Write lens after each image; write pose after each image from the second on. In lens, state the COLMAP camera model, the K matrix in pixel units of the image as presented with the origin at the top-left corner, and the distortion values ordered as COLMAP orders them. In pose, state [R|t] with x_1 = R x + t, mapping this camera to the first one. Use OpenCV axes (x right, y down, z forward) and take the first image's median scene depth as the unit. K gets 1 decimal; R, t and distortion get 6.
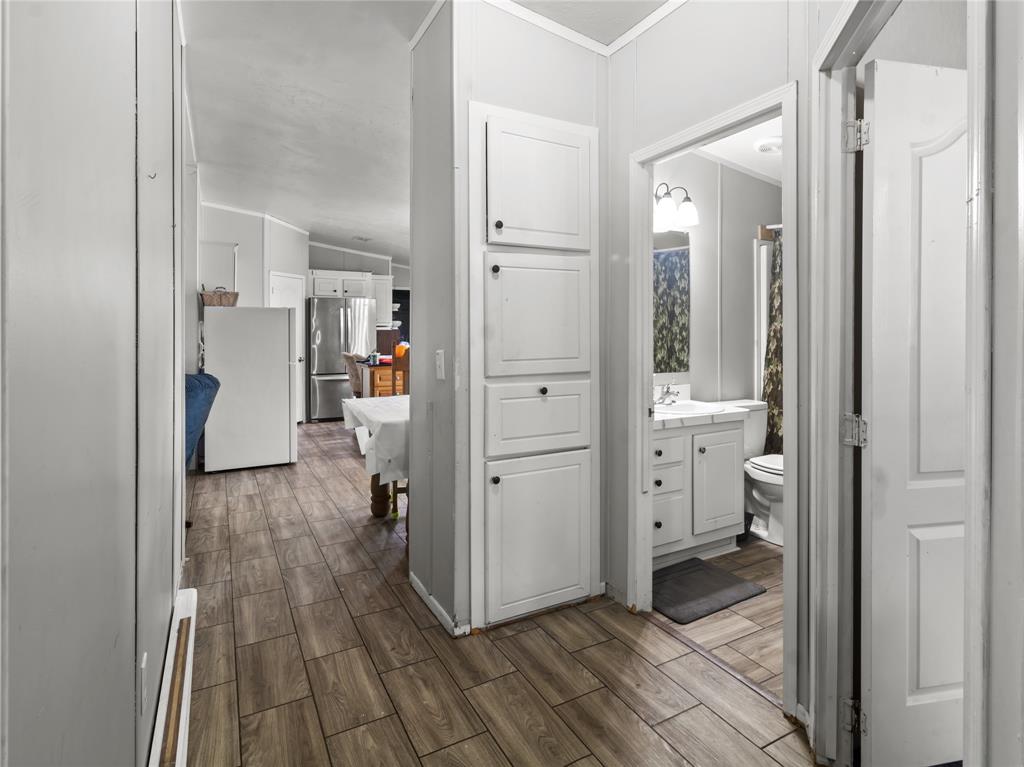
lens RADIAL K [[541.6, 0, 513.9], [0, 541.6, 327.8], [0, 0, 1]] dist [-0.003062, -0.000375]
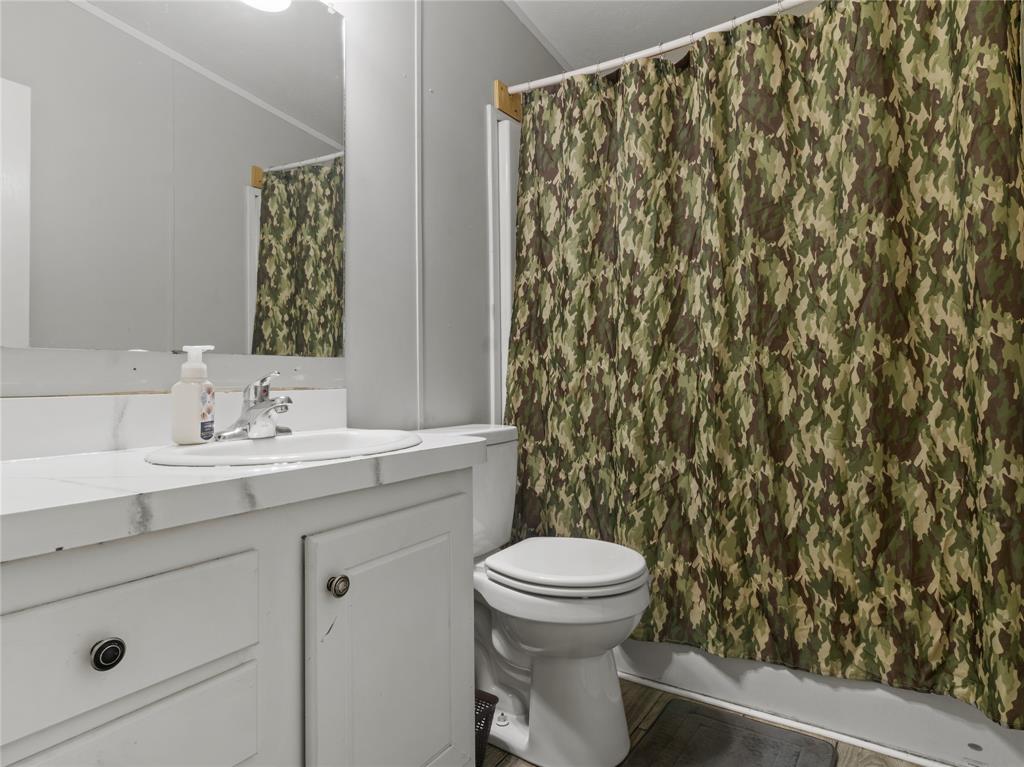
lens RADIAL K [[506.8, 0, 512.0], [0, 506.8, 383.5], [0, 0, 1]] dist [-0.000630, -0.000052]
pose [[0.884385, -0.003573, 0.466745, 0.248594], [0.009420, 0.999904, -0.010195, 0.101022], [-0.466664, 0.013413, 0.884333, 0.587526]]
